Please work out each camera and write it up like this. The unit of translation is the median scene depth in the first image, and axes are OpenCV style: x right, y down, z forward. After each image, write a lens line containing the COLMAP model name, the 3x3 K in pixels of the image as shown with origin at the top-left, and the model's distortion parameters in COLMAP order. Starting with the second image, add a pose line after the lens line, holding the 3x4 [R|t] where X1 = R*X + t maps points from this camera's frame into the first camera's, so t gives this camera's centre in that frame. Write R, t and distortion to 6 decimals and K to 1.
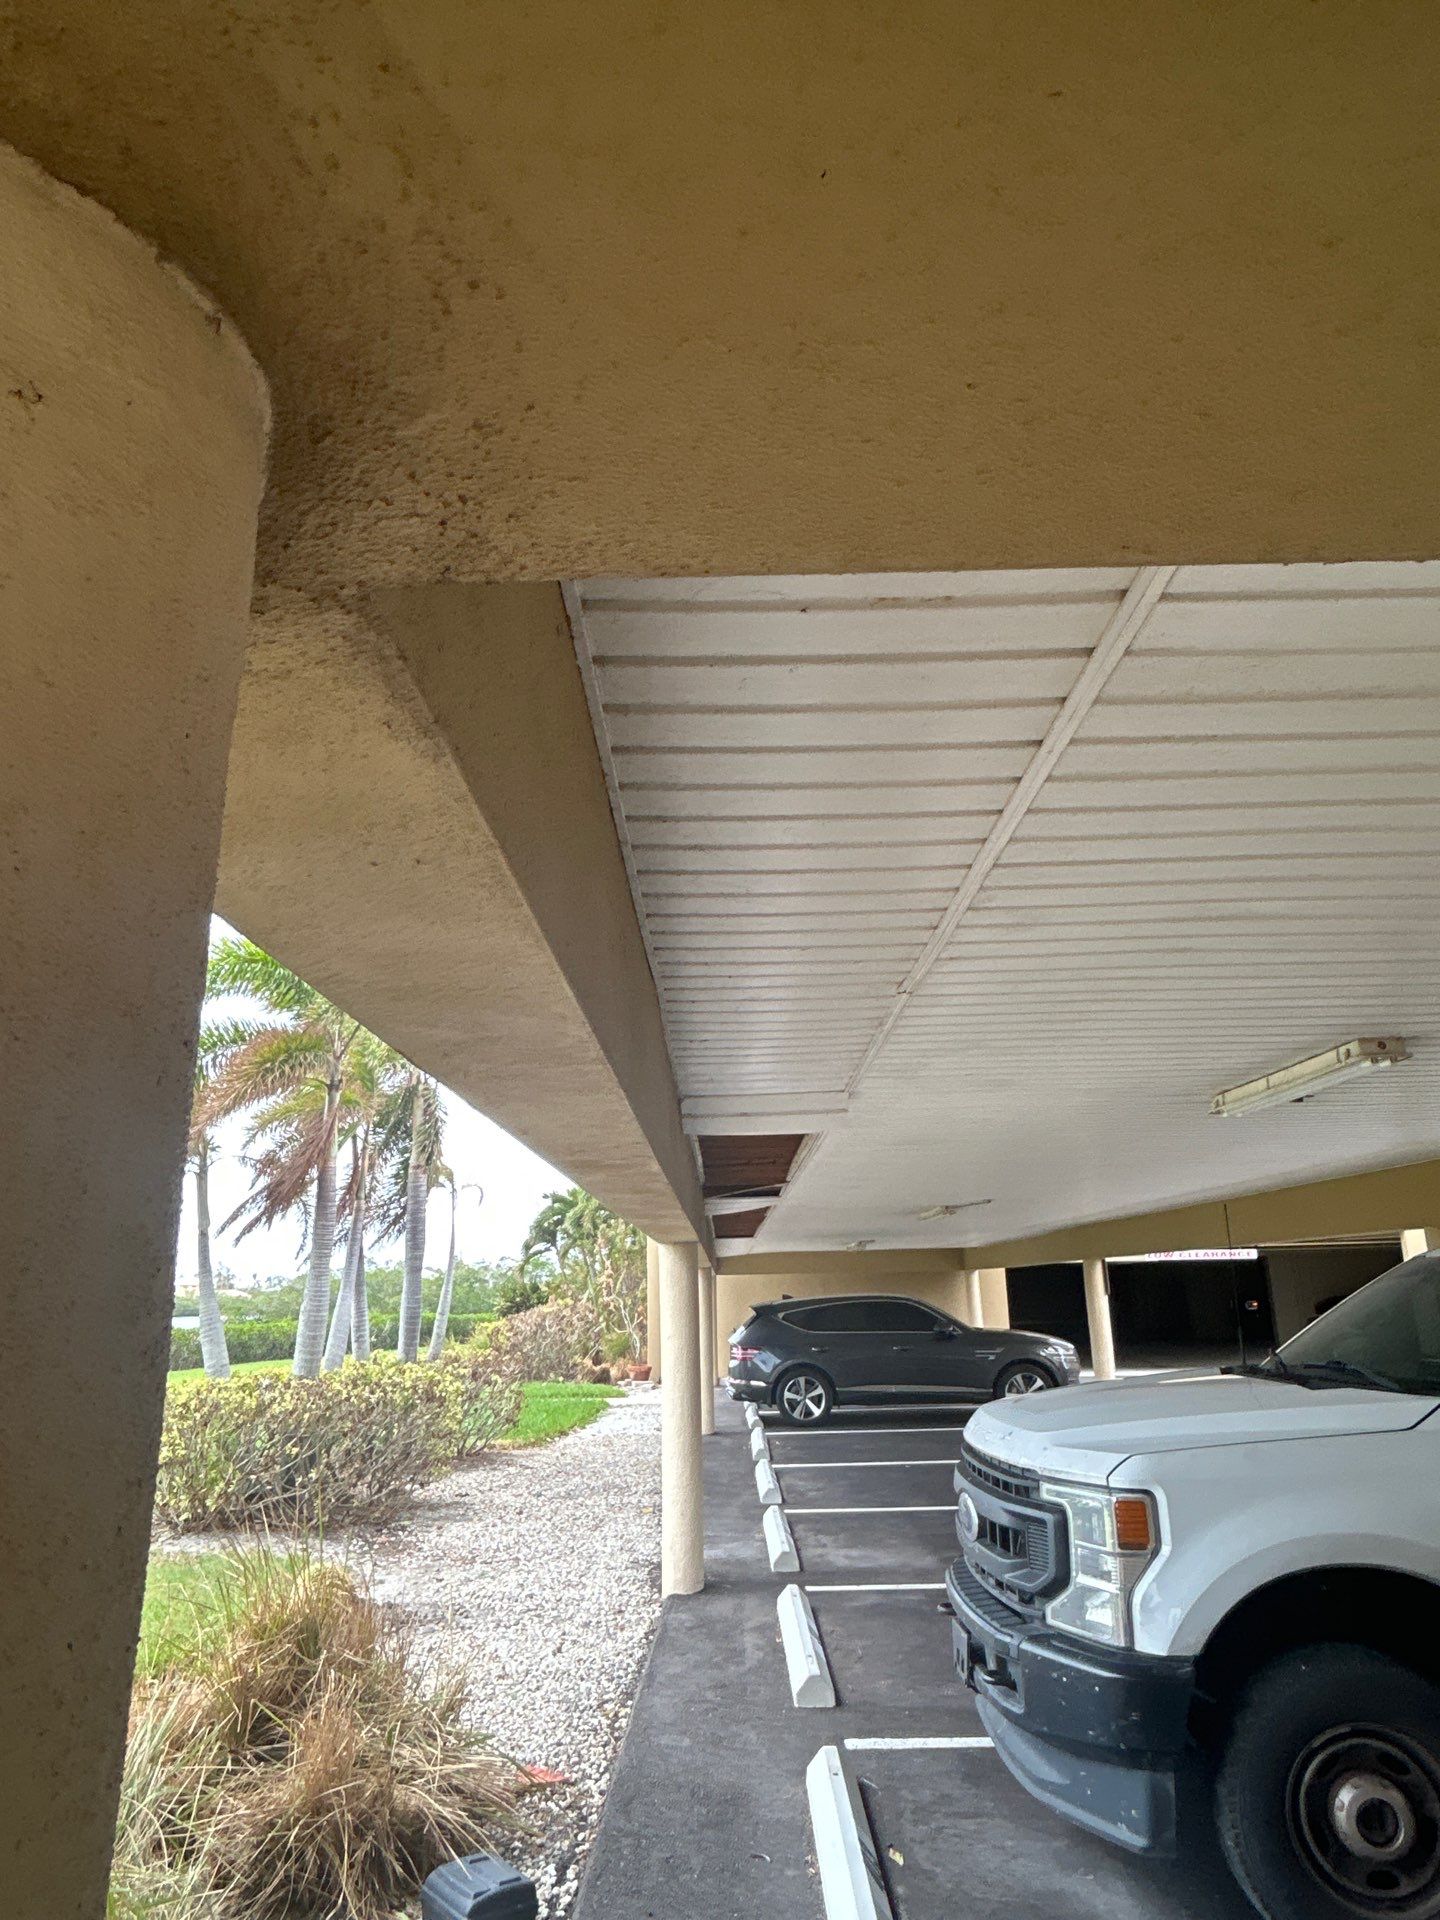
lens RADIAL K [[1200.0, 0, 719.6], [0, 1200.0, 958.9], [0, 0, 1]] dist [-0.019808, 0.008858]
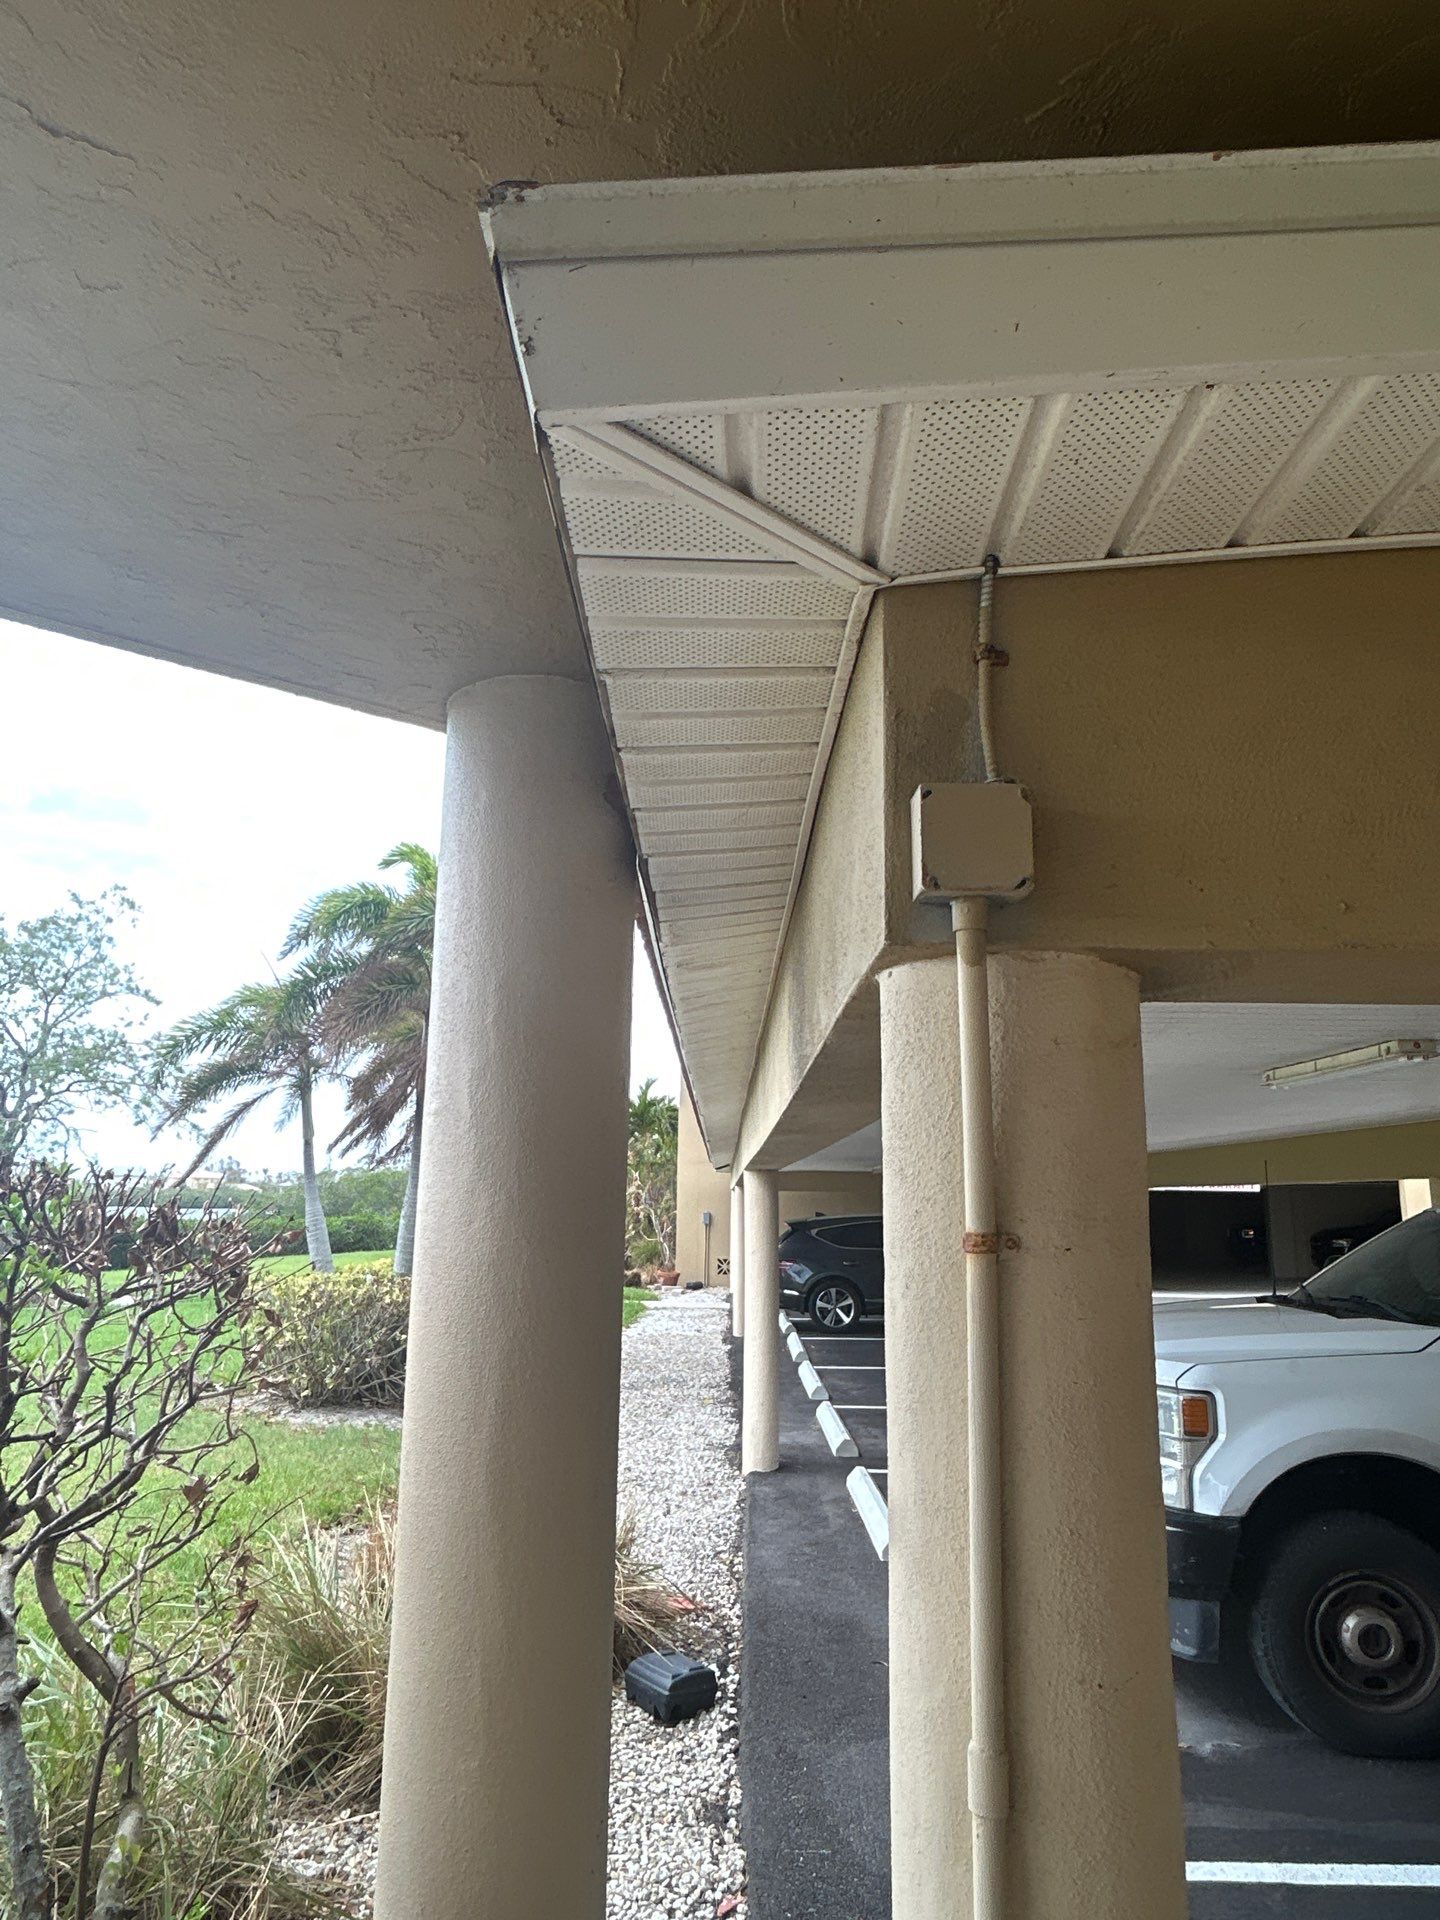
lens RADIAL K [[1200.0, 0, 720.3], [0, 1200.0, 962.8], [0, 0, 1]] dist [-0.019808, 0.008858]
pose [[0.999454, 0.032724, -0.004585, -0.097333], [-0.032290, 0.996667, 0.074918, -0.050499], [0.007021, -0.074729, 0.997179, -0.135663]]
